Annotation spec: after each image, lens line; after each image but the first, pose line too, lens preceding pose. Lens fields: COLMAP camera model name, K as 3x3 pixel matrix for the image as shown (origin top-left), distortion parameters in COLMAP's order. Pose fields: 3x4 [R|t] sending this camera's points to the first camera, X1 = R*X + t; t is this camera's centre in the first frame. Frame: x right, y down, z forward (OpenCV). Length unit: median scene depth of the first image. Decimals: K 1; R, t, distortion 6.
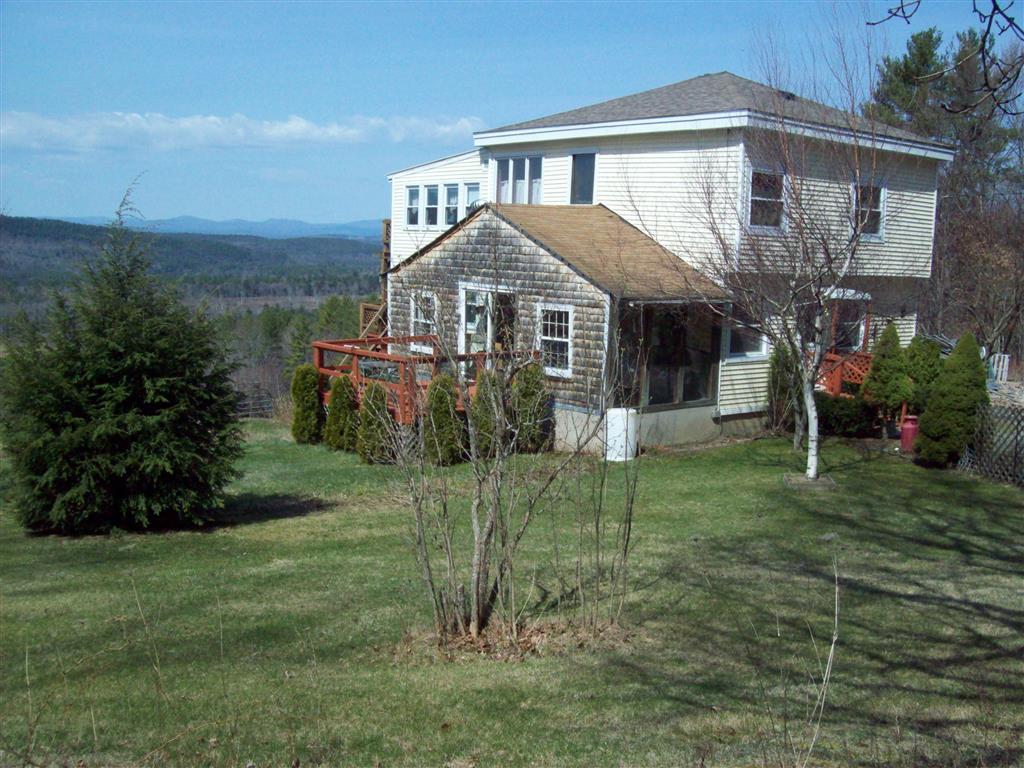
lens RADIAL K [[1176.2, 0, 512.0], [0, 1176.2, 384.0], [0, 0, 1]] dist [-0.188162, -0.004607]
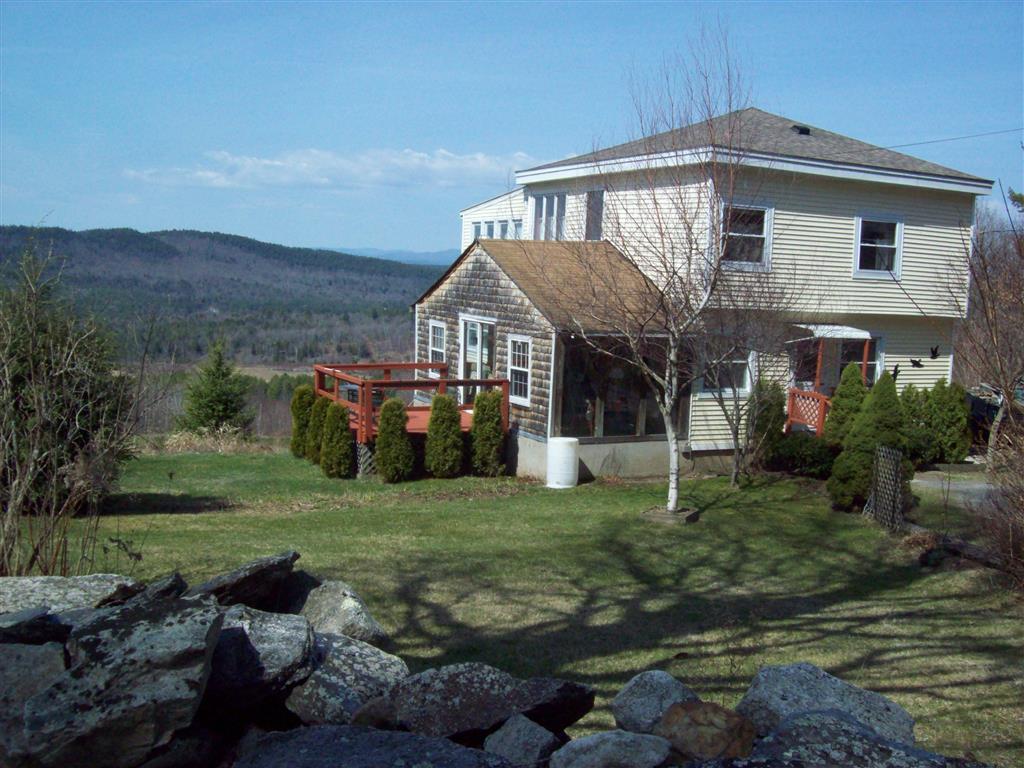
lens RADIAL K [[1176.2, 0, 512.0], [0, 1176.2, 384.0], [0, 0, 1]] dist [-0.188162, -0.004607]
pose [[0.968630, 0.032845, -0.246326, 0.274891], [-0.040573, 0.998829, -0.026363, 0.002851], [0.245172, 0.035530, 0.968828, -0.010319]]
